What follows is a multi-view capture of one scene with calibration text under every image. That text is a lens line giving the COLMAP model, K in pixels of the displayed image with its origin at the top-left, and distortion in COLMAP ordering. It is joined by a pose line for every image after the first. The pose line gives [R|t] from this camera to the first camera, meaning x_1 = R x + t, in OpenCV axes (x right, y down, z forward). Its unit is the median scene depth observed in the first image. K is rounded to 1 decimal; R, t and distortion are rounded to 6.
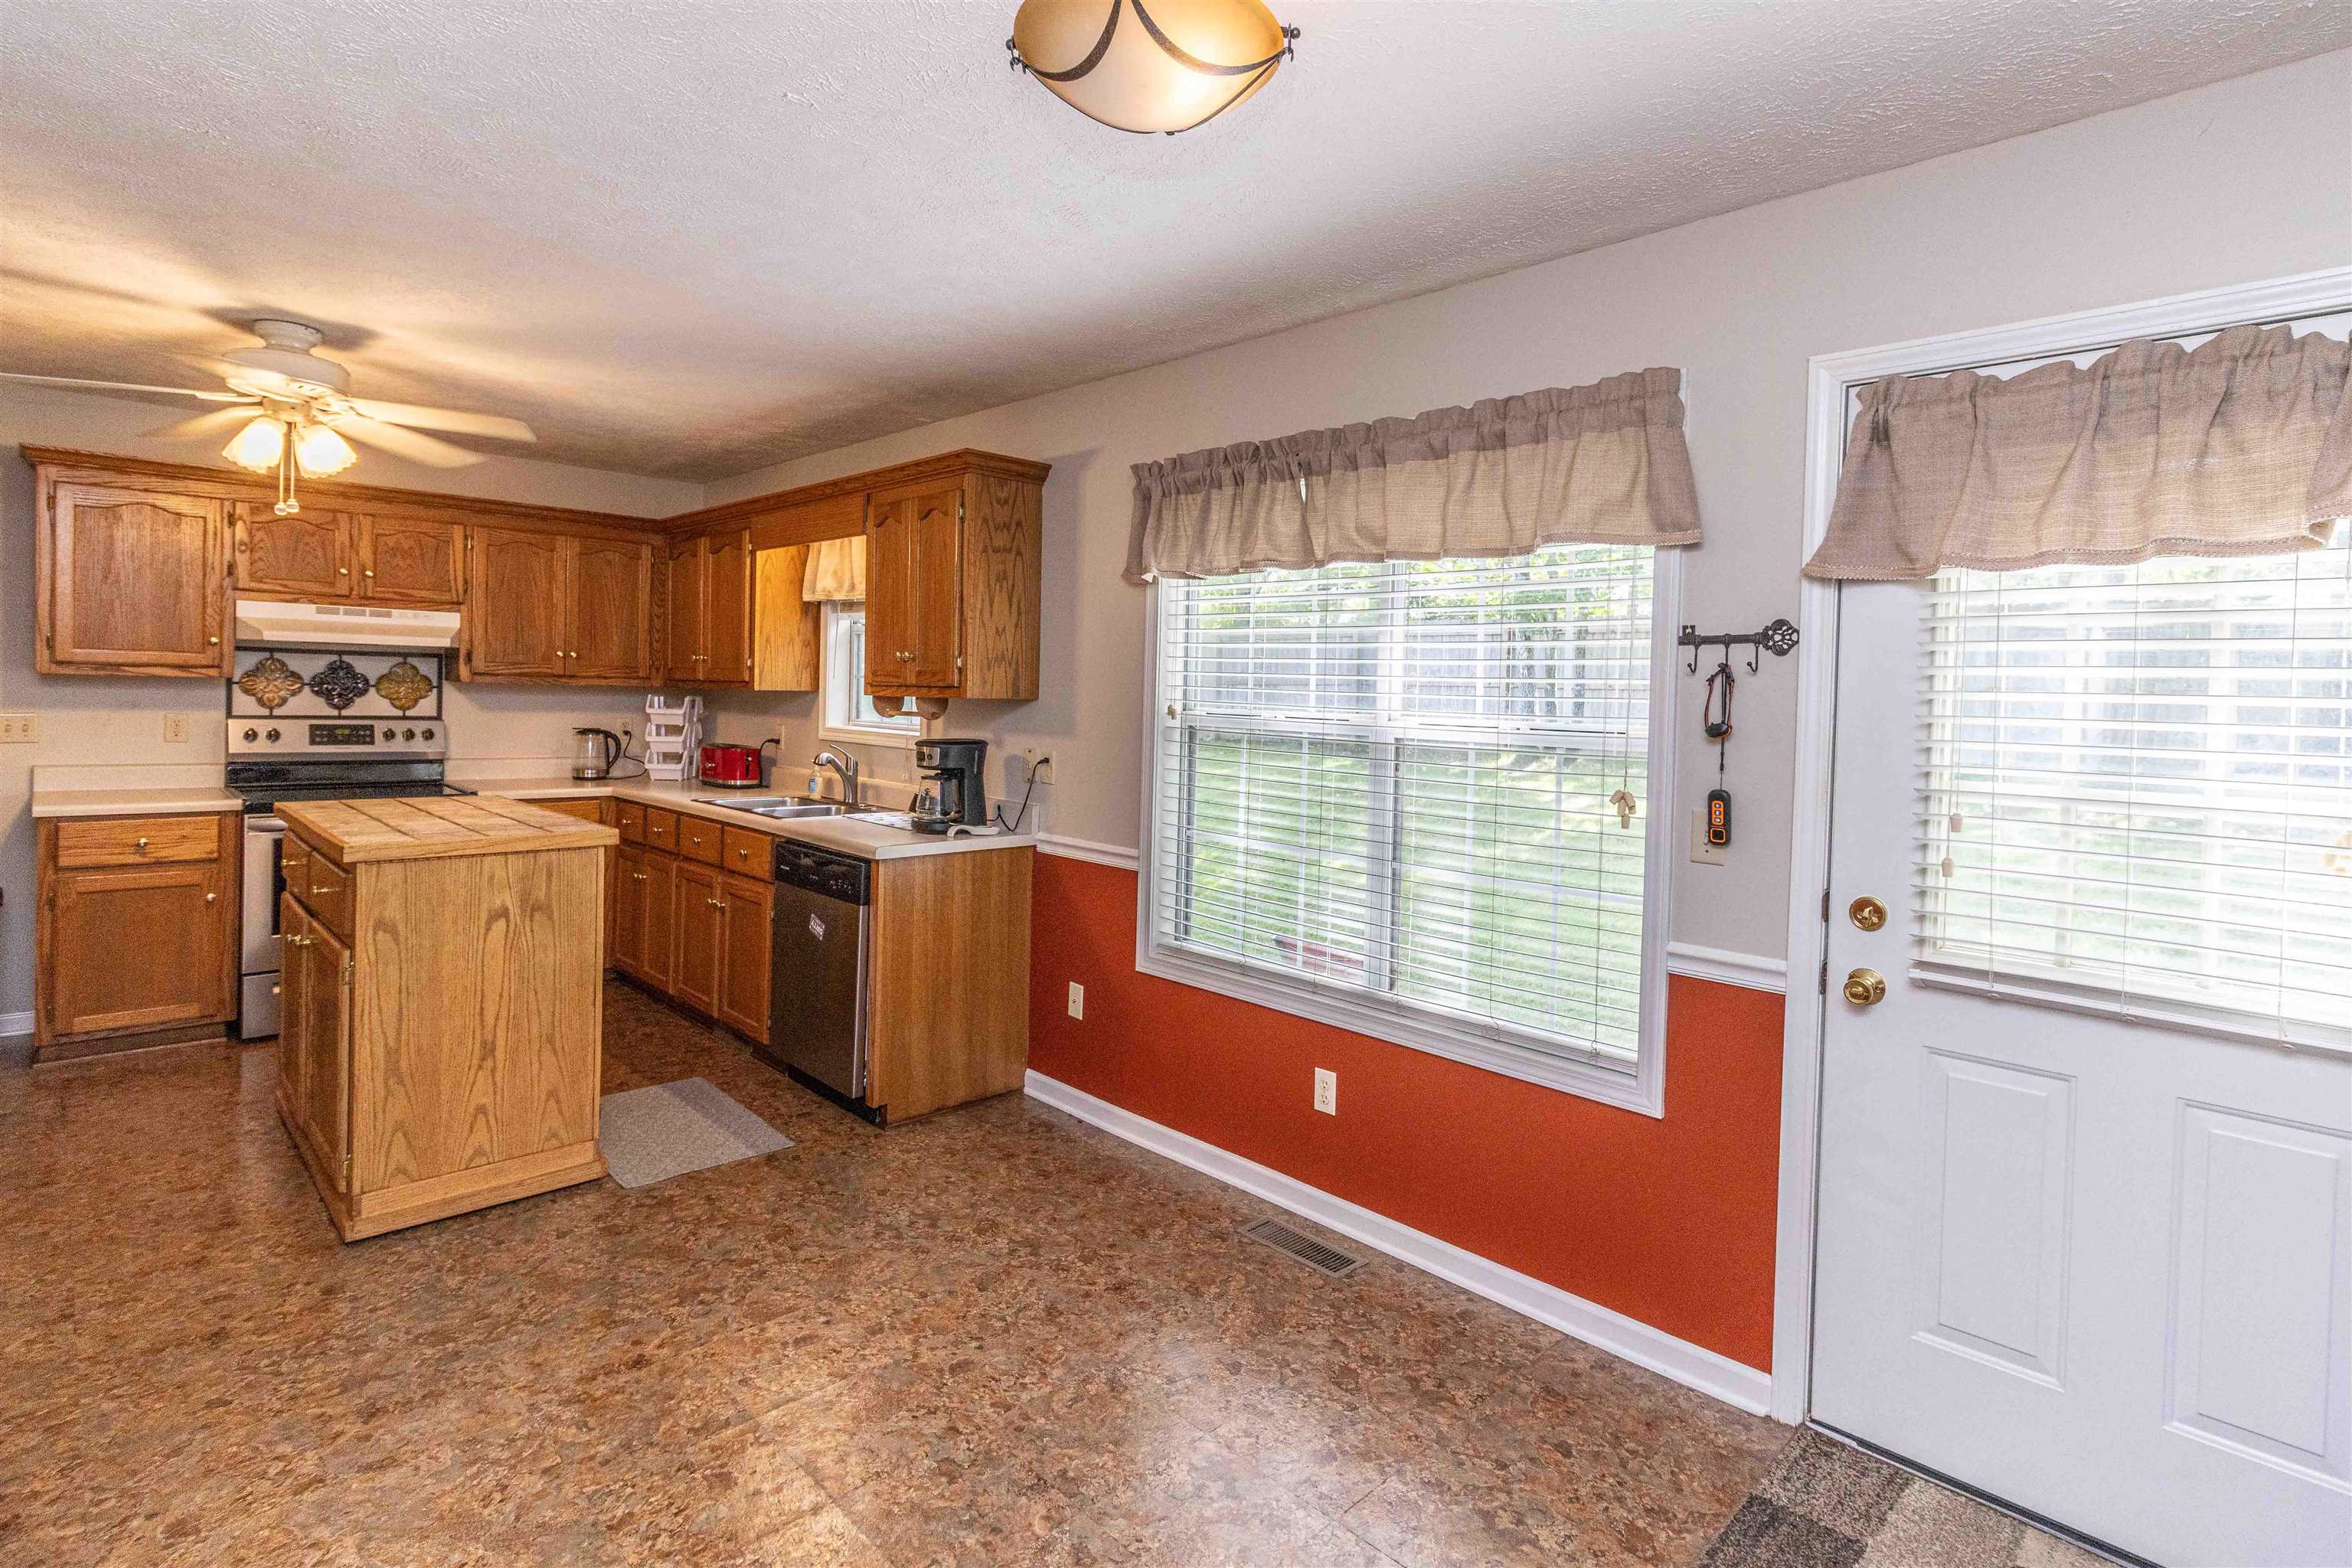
lens RADIAL K [[1138.5, 0, 1172.5], [0, 1138.5, 721.2], [0, 0, 1]] dist [0.001787, -0.001826]
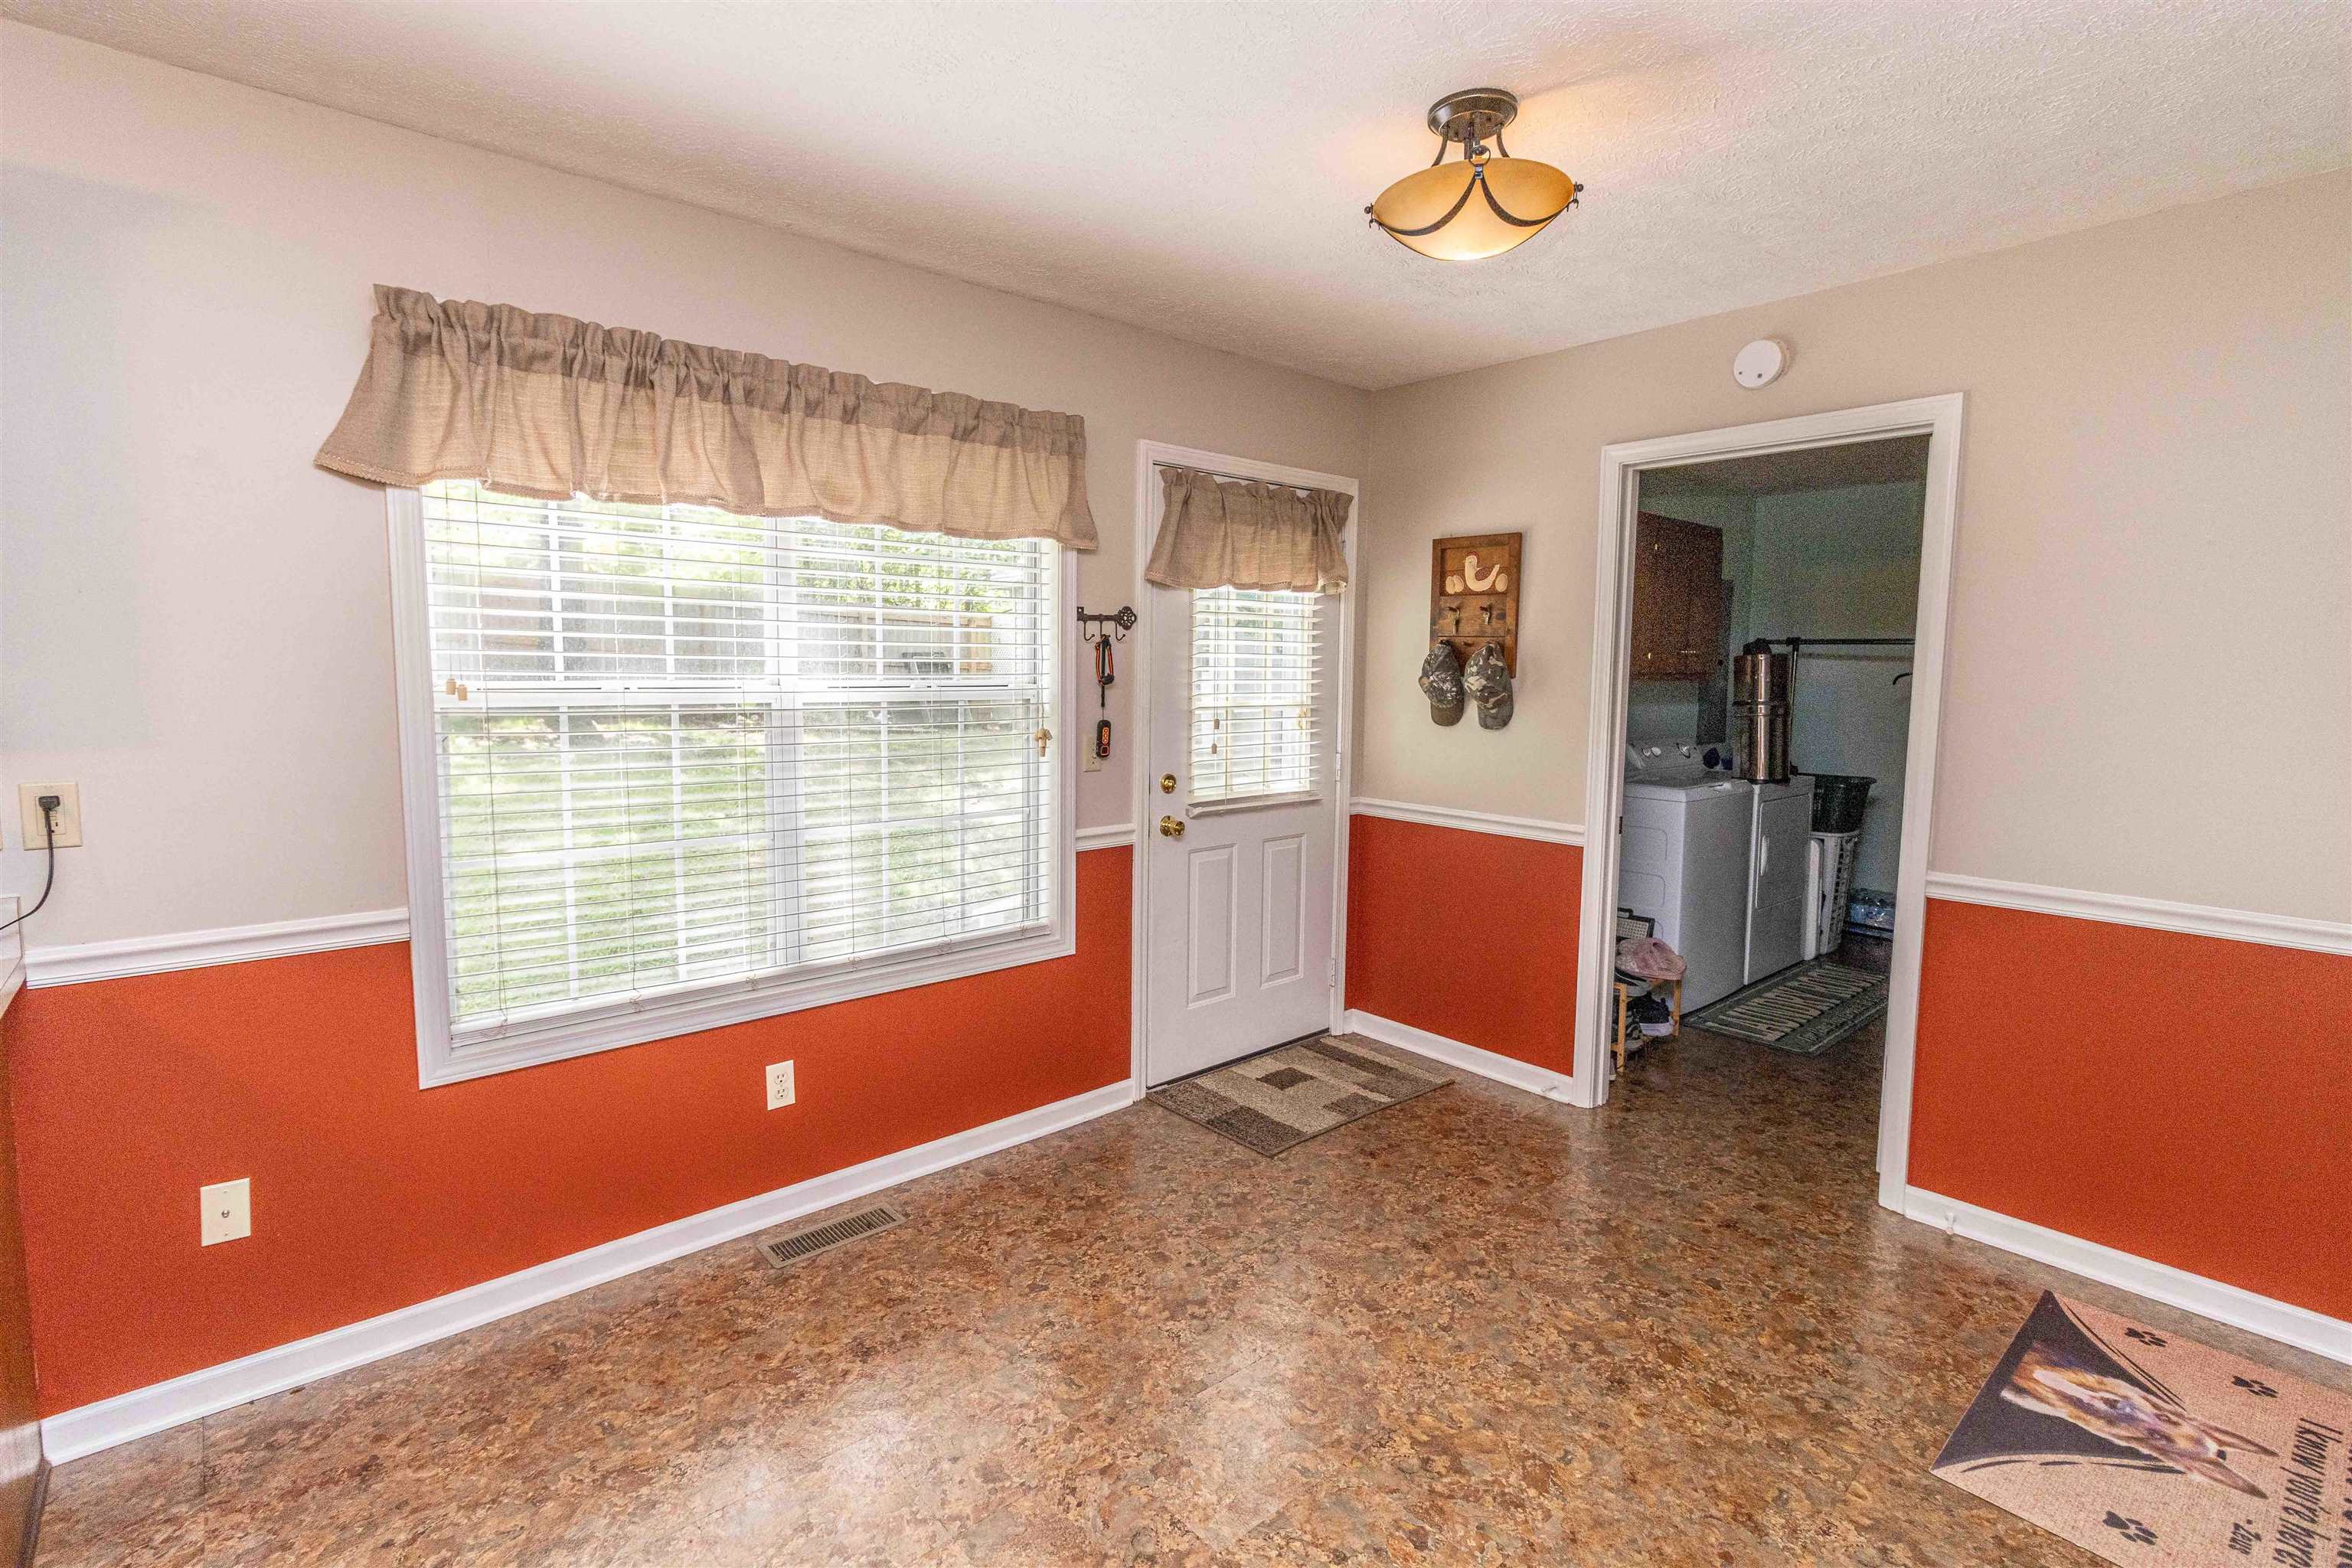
lens RADIAL K [[1138.5, 0, 1169.9], [0, 1138.5, 767.9], [0, 0, 1]] dist [0.001787, -0.001826]
pose [[0.045457, -0.121417, 0.991560, -0.586364], [0.014599, 0.992561, 0.120870, -0.033046], [-0.998860, 0.008981, 0.046891, 0.497648]]
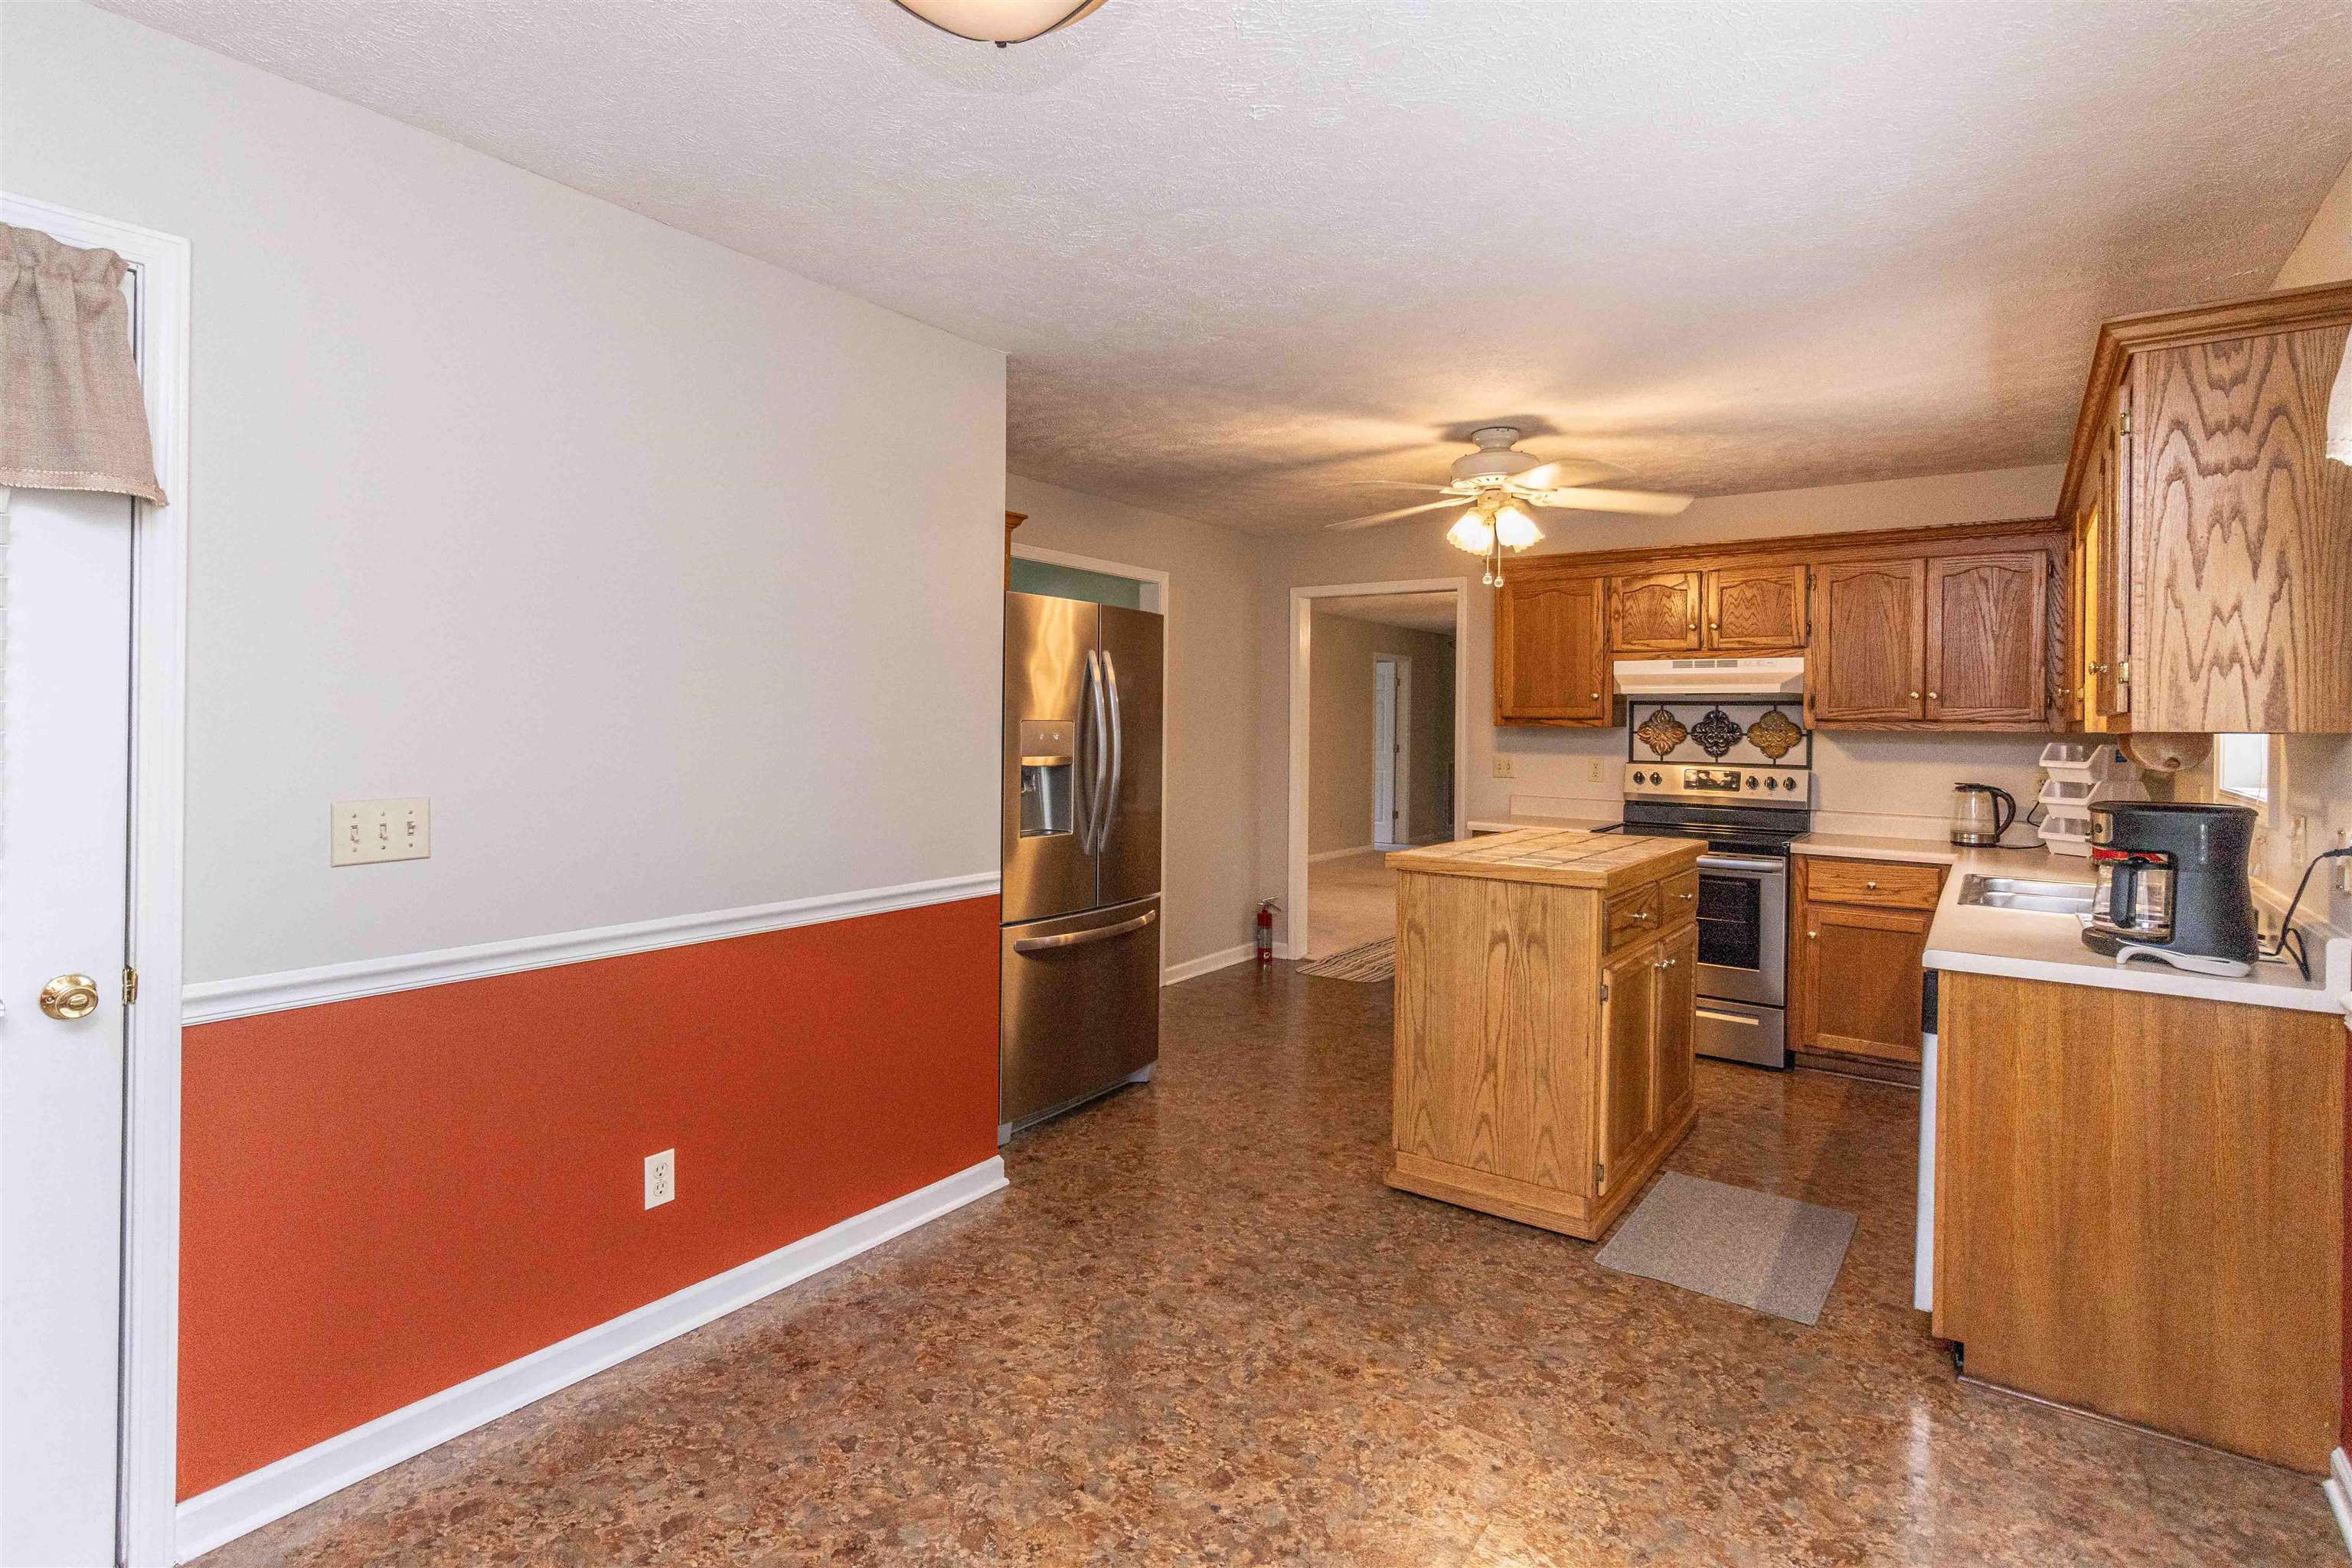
lens RADIAL K [[1169.2, 0, 1133.0], [0, 1169.2, 725.9], [0, 0, 1]] dist [0.008826, -0.004050]
pose [[0.155523, -0.021522, -0.987598, 0.333757], [-0.033617, 0.999068, -0.027066, 0.010934], [0.987260, 0.037410, 0.154655, 0.377917]]
